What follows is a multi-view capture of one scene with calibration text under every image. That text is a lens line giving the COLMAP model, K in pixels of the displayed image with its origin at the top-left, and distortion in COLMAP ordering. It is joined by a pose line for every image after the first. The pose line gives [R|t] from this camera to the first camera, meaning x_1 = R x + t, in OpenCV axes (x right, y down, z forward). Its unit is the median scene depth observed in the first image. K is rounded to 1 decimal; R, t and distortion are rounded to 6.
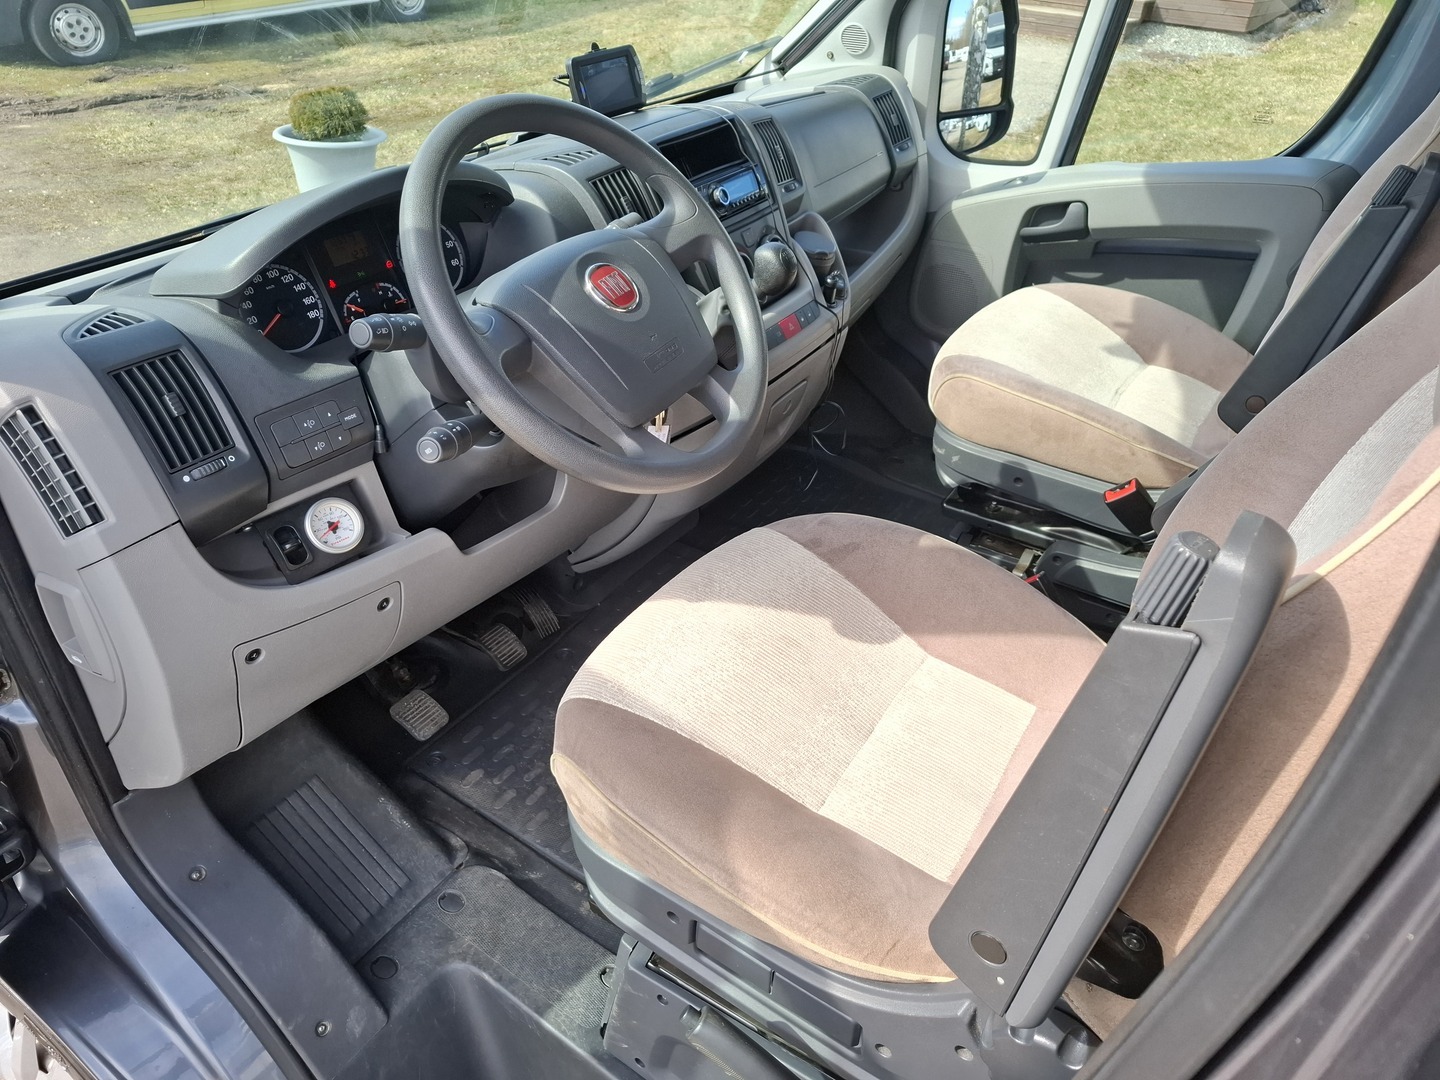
lens RADIAL K [[1018.7, 0, 719.0], [0, 1018.7, 549.5], [0, 0, 1]] dist [0.058487, -0.070672]
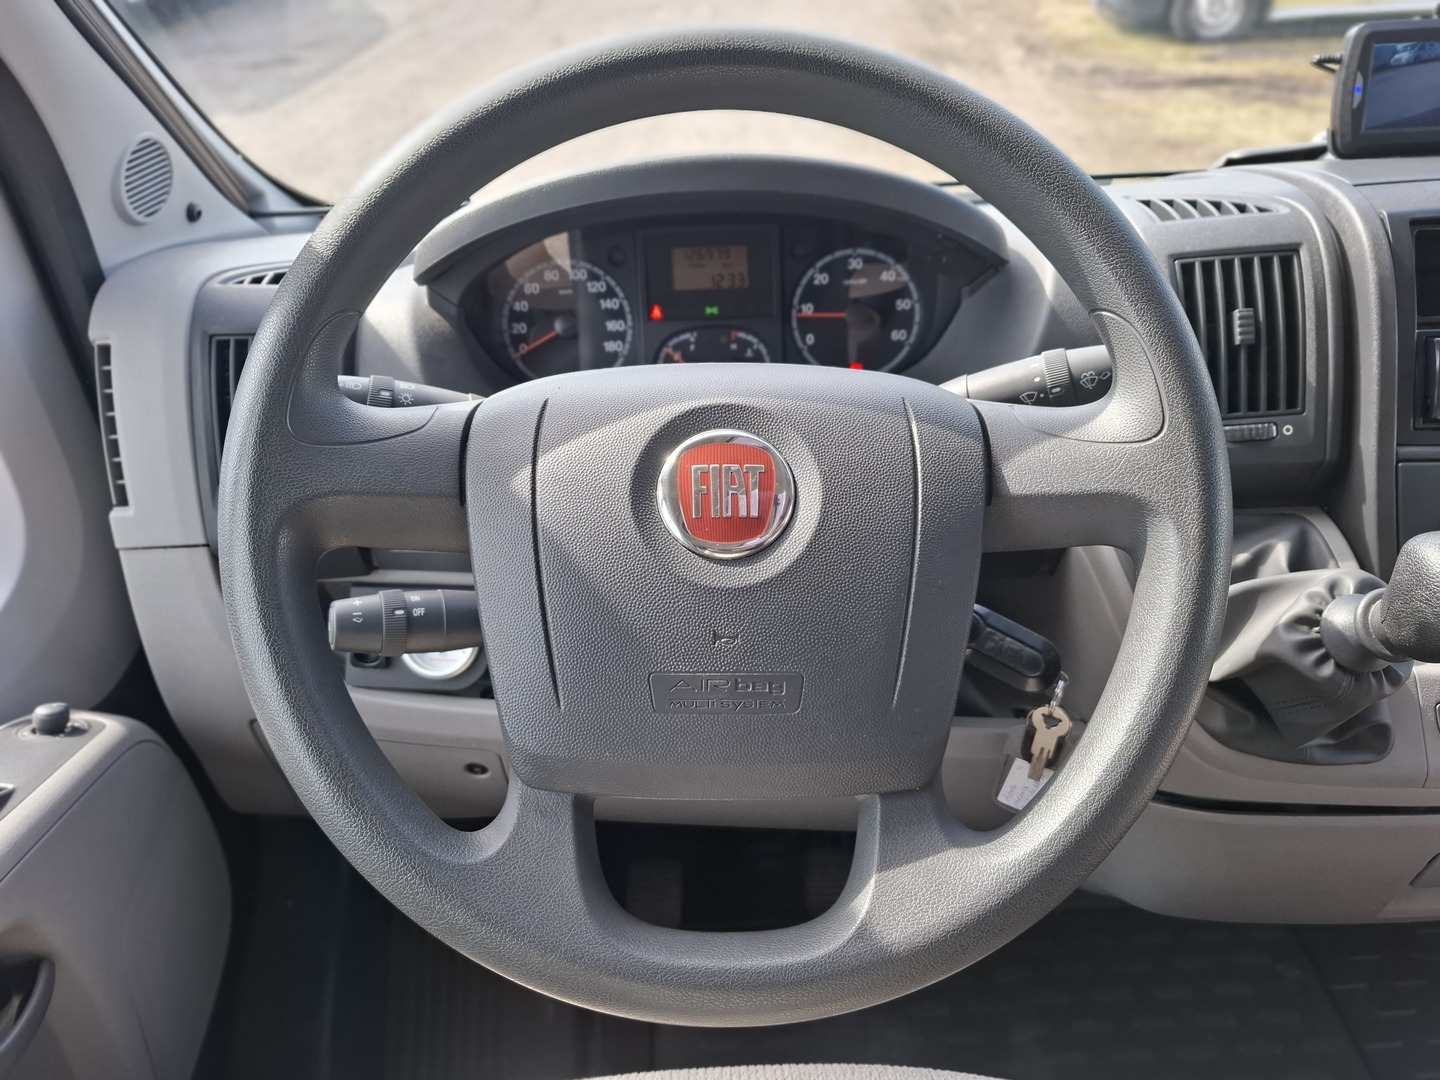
lens RADIAL K [[1018.7, 0, 719.0], [0, 1018.7, 549.5], [0, 0, 1]] dist [0.058487, -0.070672]
pose [[0.563985, 0.436590, -0.700935, 0.133459], [-0.432233, 0.879322, 0.199919, -0.214765], [0.703630, 0.190216, 0.684633, 0.479885]]
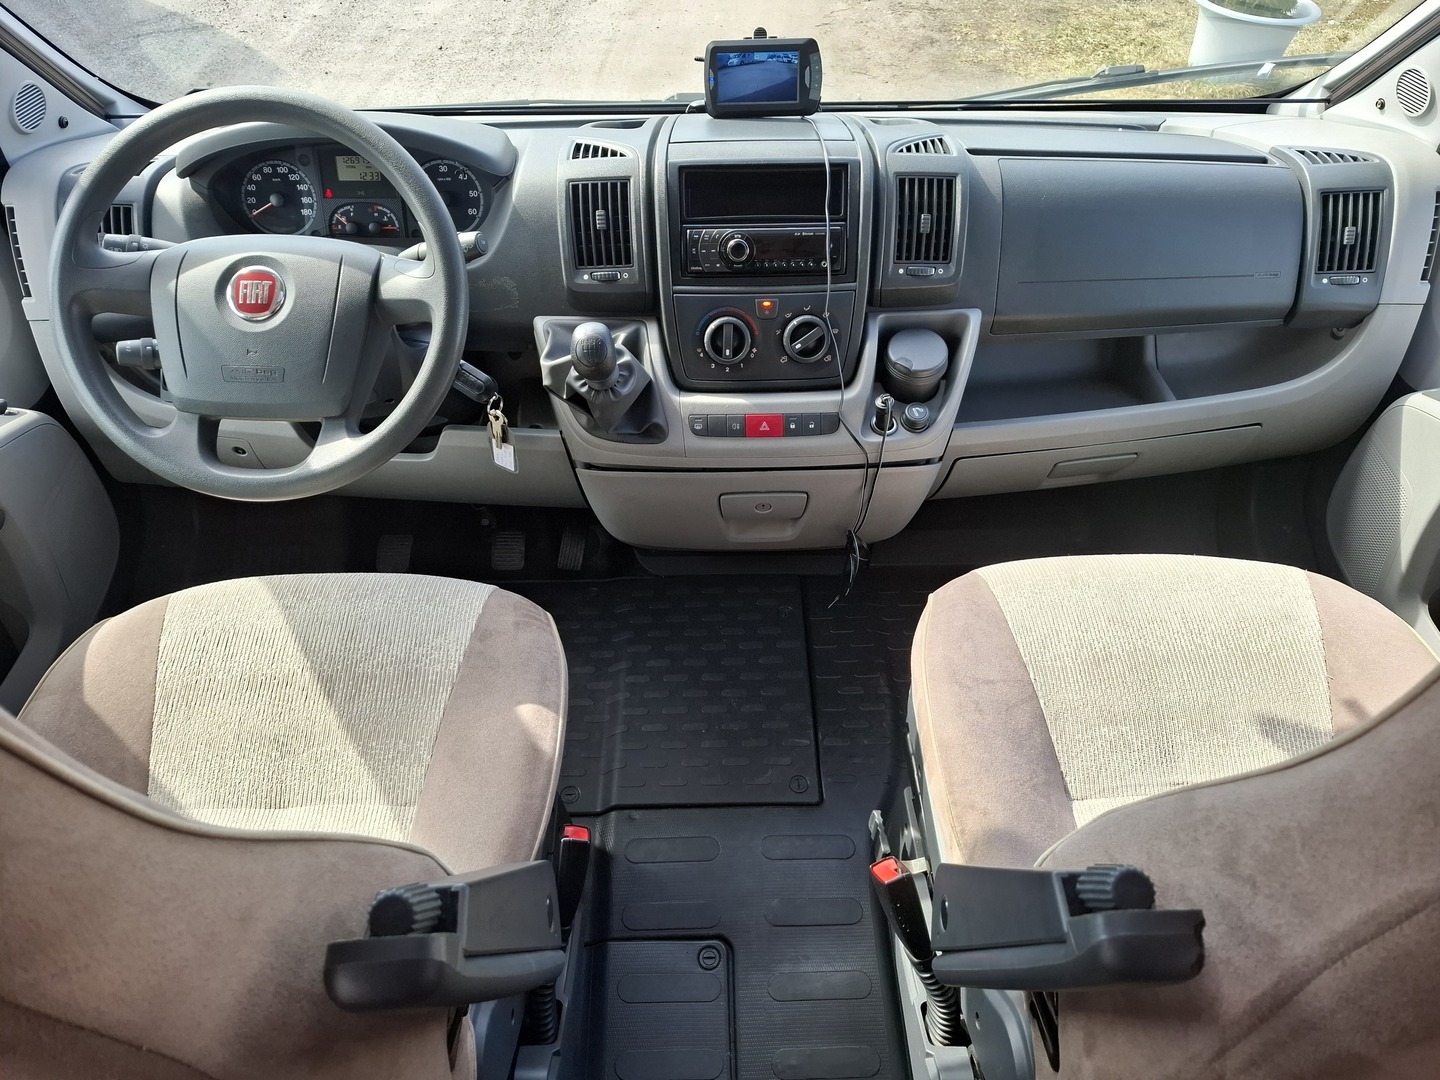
lens RADIAL K [[1031.6, 0, 723.8], [0, 1031.6, 532.8], [0, 0, 1]] dist [0.064547, -0.081144]
pose [[0.556644, 0.548829, -0.623645, 0.630621], [-0.457416, 0.829140, 0.321399, -0.408676], [0.693483, 0.106360, 0.712579, 0.405910]]
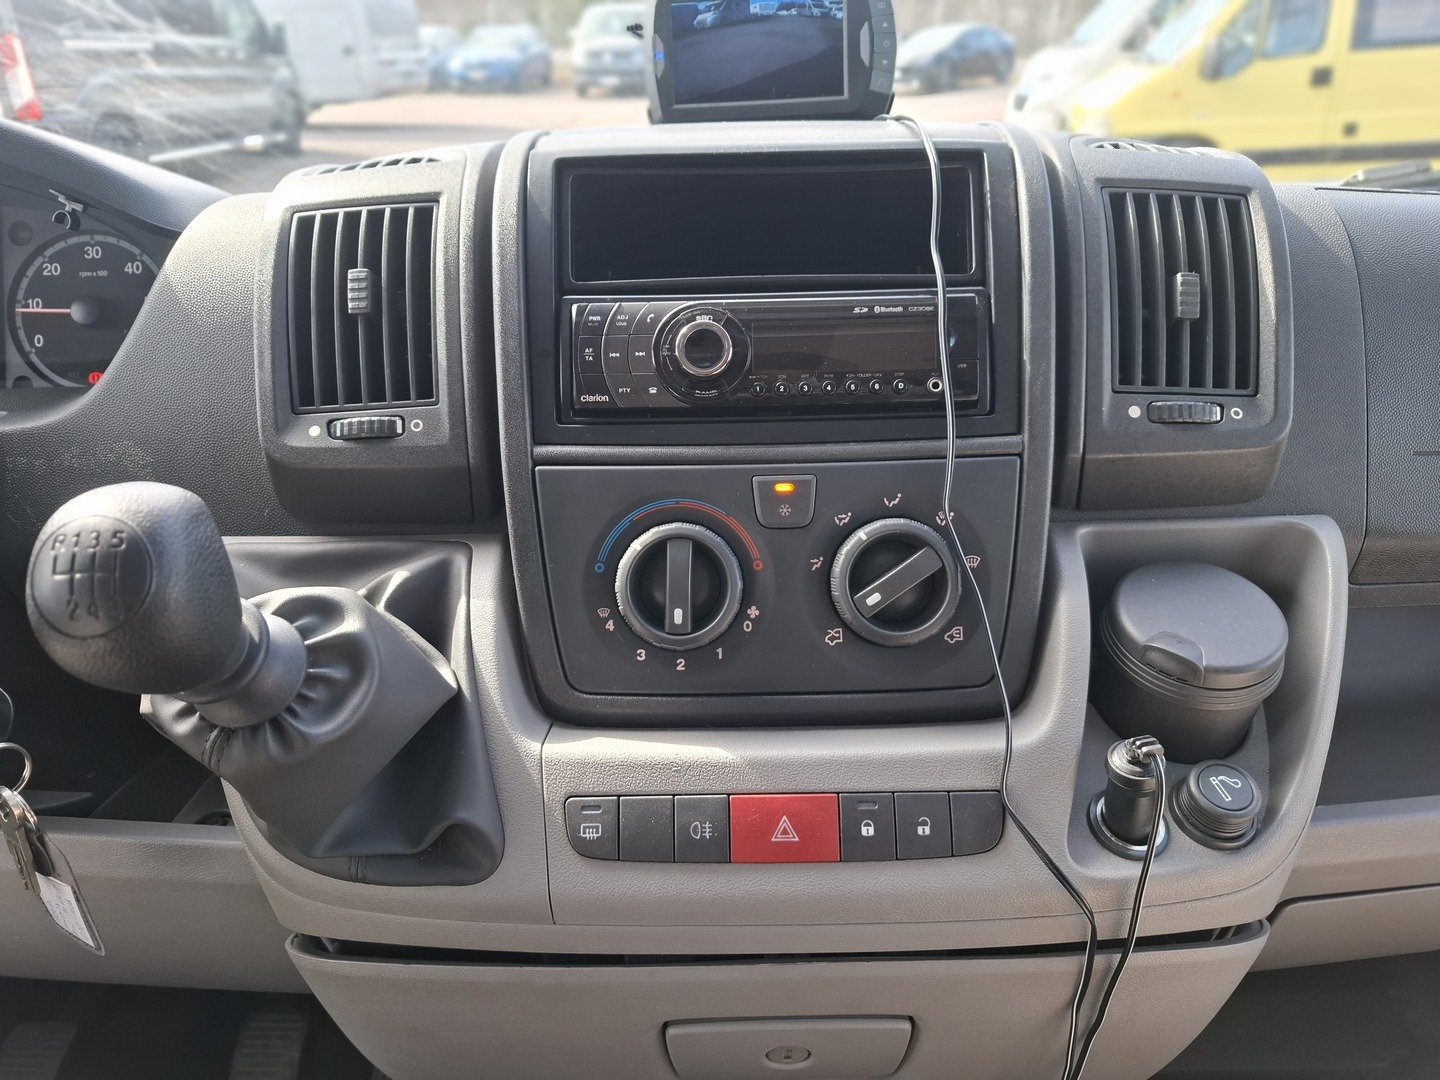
lens RADIAL K [[1031.6, 0, 723.8], [0, 1031.6, 532.8], [0, 0, 1]] dist [0.064547, -0.081144]
pose [[0.541205, 0.326753, -0.774810, 0.262269], [-0.451610, 0.890198, 0.059965, -0.308006], [0.709328, 0.317459, 0.629344, 0.801744]]
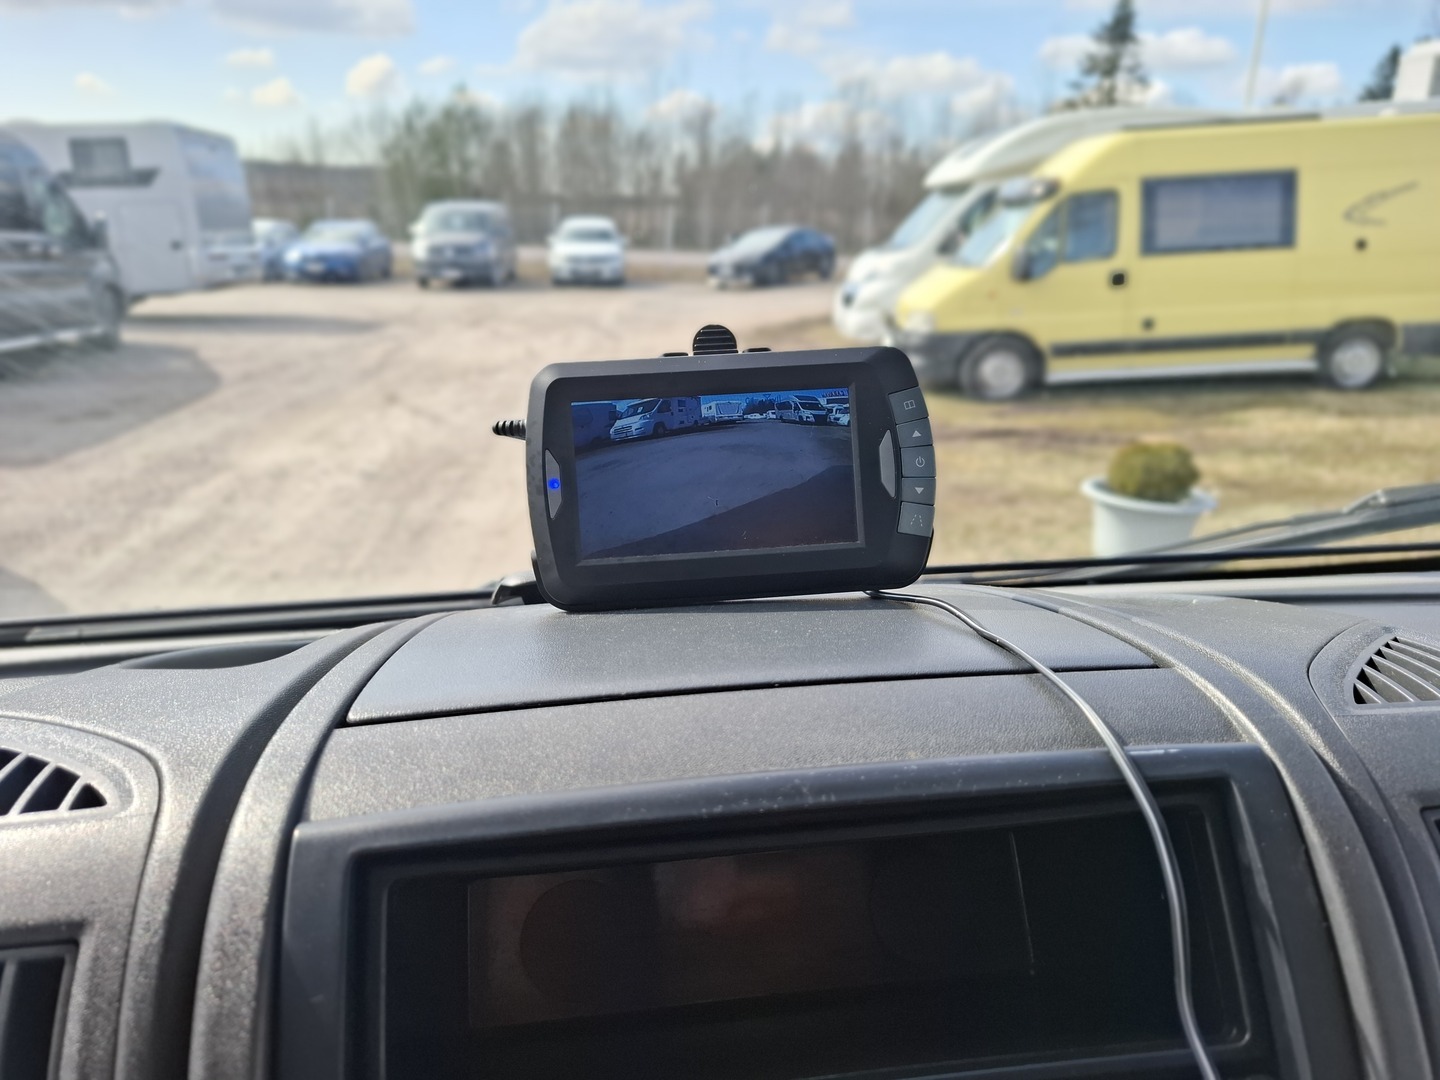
lens RADIAL K [[1031.6, 0, 723.8], [0, 1031.6, 532.8], [0, 0, 1]] dist [0.064547, -0.081144]
pose [[0.659812, 0.178594, -0.729898, 0.076526], [-0.406292, 0.901907, -0.146597, -0.409202], [0.632119, 0.393279, 0.667651, 0.849120]]
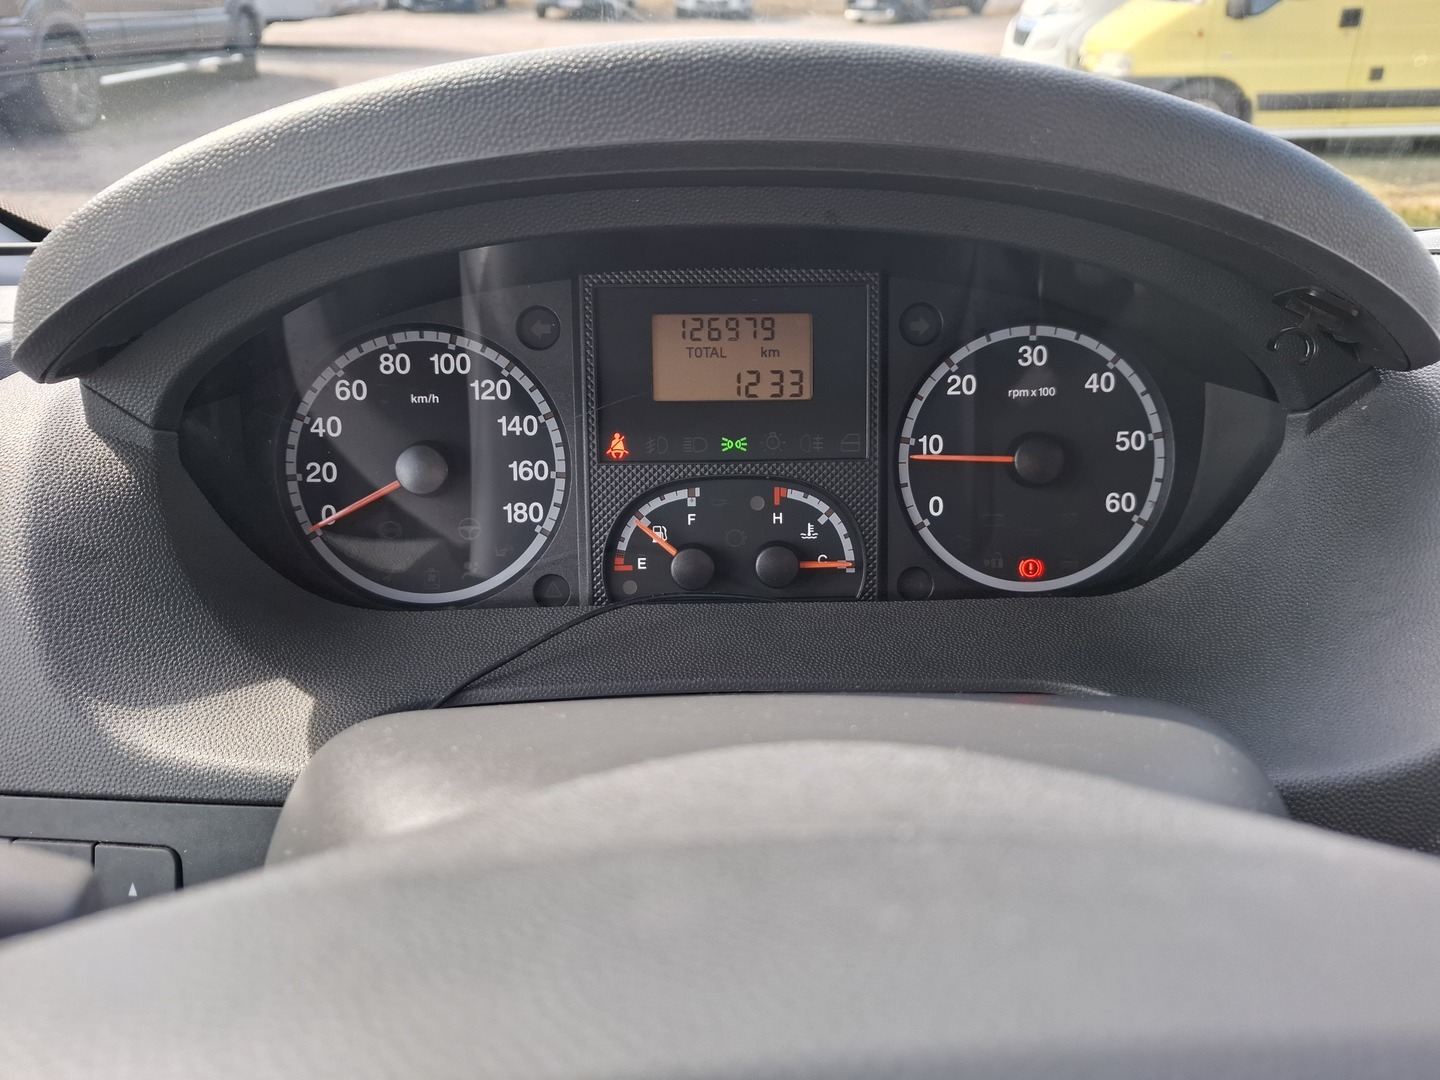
lens RADIAL K [[1031.6, 0, 723.8], [0, 1031.6, 532.8], [0, 0, 1]] dist [0.064547, -0.081144]
pose [[0.582397, 0.369278, -0.724188, -0.095886], [-0.452660, 0.887289, 0.088415, -0.218103], [0.675214, 0.276318, 0.683912, 0.641463]]
